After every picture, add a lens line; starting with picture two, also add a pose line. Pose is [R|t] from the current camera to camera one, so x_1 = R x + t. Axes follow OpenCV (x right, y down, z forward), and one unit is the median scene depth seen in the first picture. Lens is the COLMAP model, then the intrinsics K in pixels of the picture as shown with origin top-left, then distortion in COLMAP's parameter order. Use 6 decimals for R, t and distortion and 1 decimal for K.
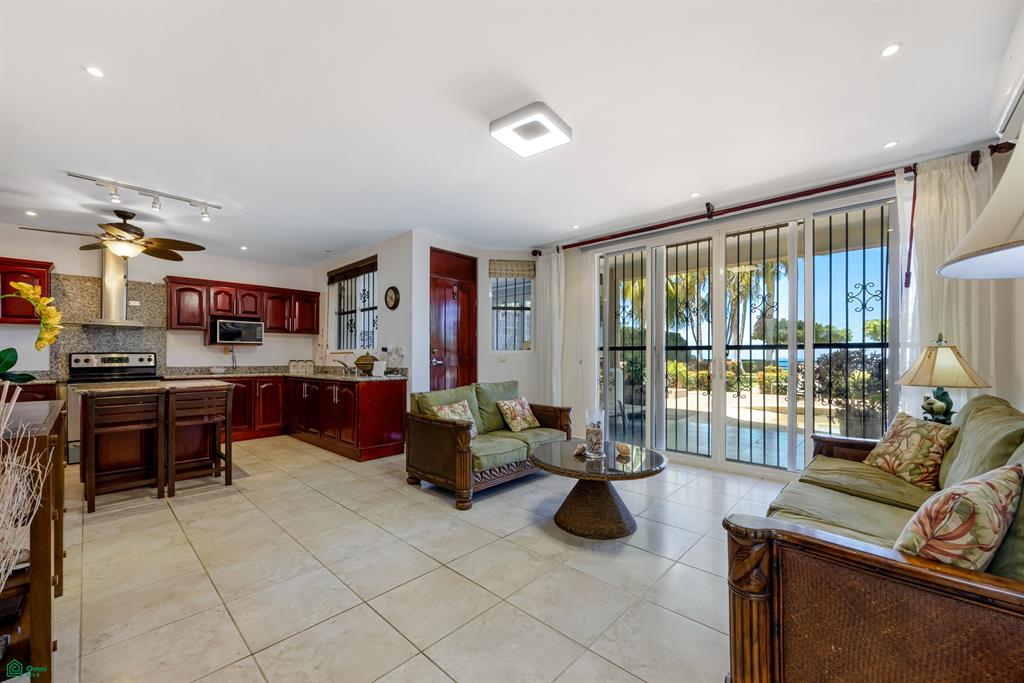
lens RADIAL K [[406.4, 0, 511.4], [0, 406.4, 352.6], [0, 0, 1]] dist [-0.008097, 0.001916]
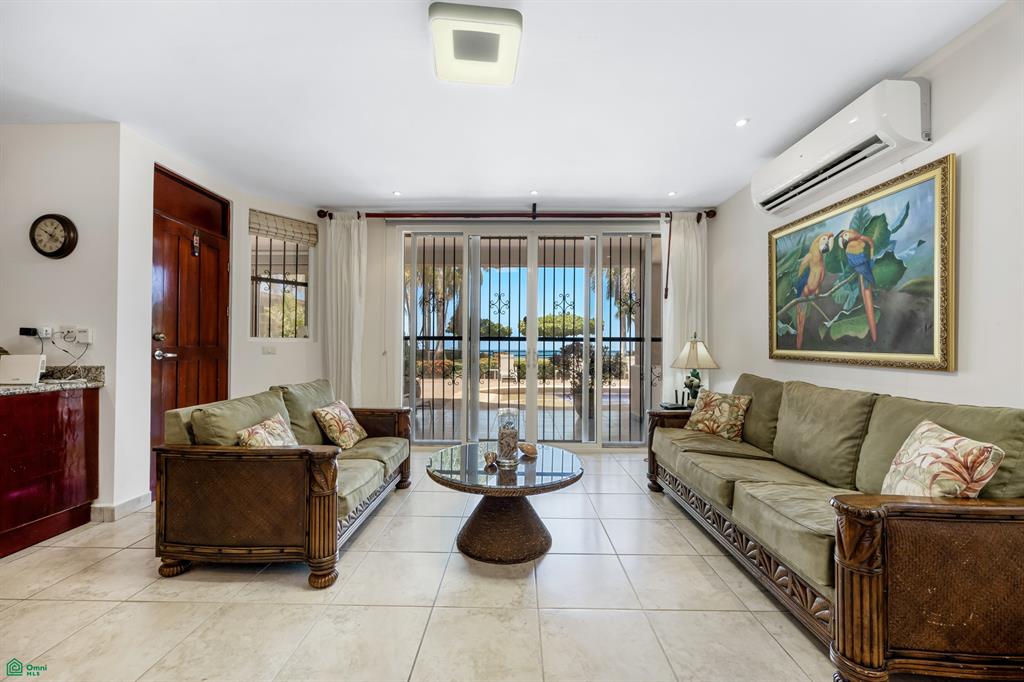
lens RADIAL K [[392.1, 0, 515.0], [0, 392.1, 343.7], [0, 0, 1]] dist [0.001489, -0.000781]
pose [[0.734507, 0.008866, 0.678543, -0.205426], [-0.010270, 0.999945, -0.001949, 0.002079], [-0.678523, -0.005537, 0.734558, 0.221276]]
